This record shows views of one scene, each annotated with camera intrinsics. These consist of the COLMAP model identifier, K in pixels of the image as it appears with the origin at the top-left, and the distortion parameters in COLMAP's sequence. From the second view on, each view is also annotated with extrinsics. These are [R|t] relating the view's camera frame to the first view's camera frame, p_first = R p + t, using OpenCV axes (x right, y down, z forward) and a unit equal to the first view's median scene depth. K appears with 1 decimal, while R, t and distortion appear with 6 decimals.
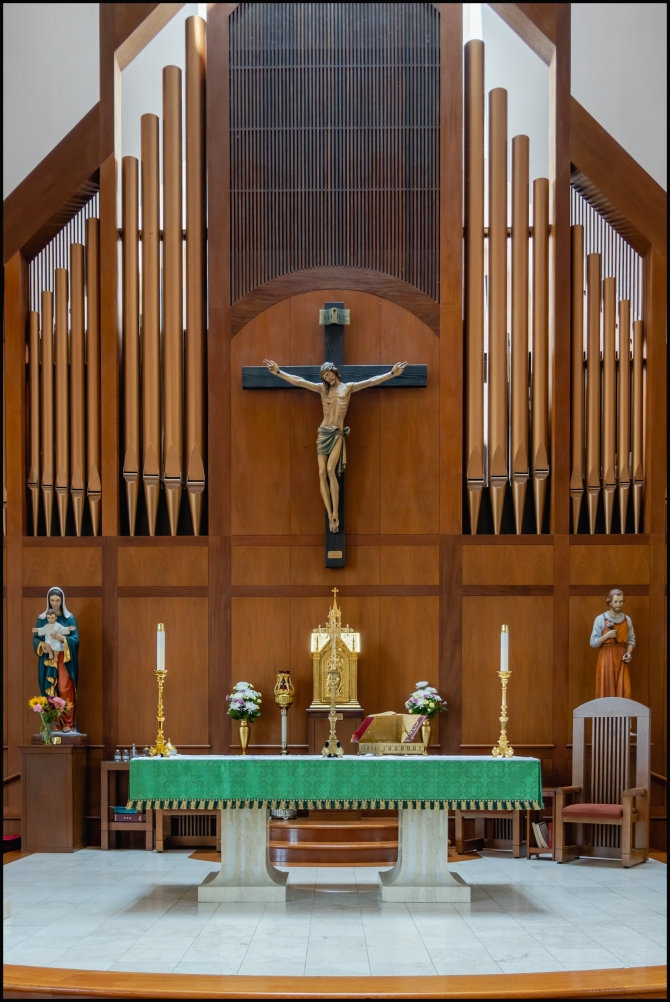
lens RADIAL K [[902.8, 0, 335.0], [0, 902.8, 501.0], [0, 0, 1]] dist [0.002449, -0.000641]
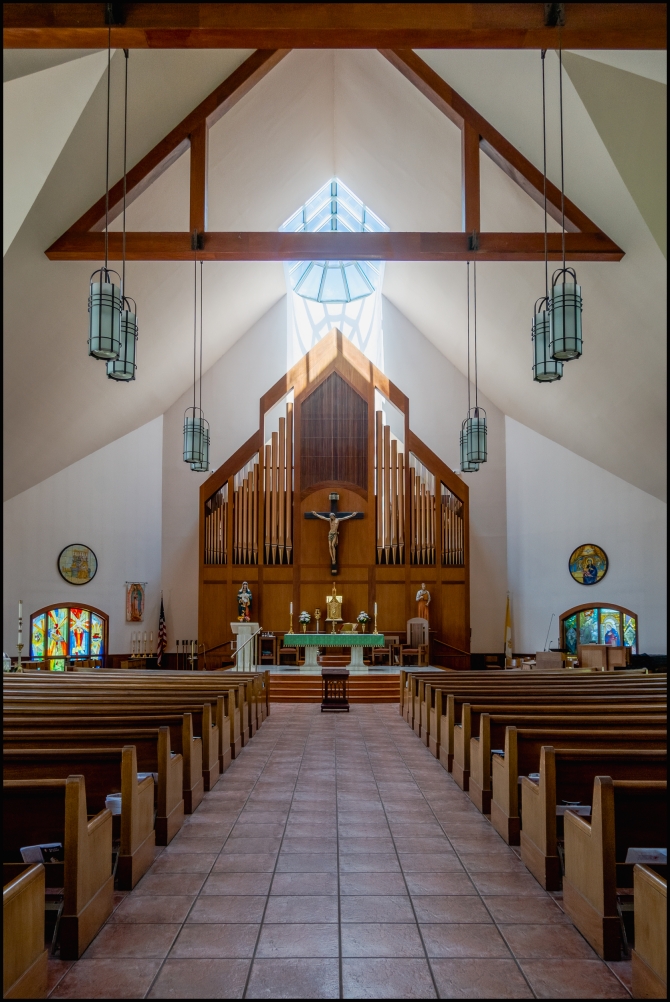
lens RADIAL K [[665.0, 0, 335.0], [0, 665.0, 501.0], [0, 0, 1]] dist [0.000288, 0.000039]
pose [[0.999999, 0.001616, 0.000435, 0.001339], [-0.001642, 0.997793, 0.066378, -0.336637], [-0.000327, -0.066378, 0.997794, -1.276735]]
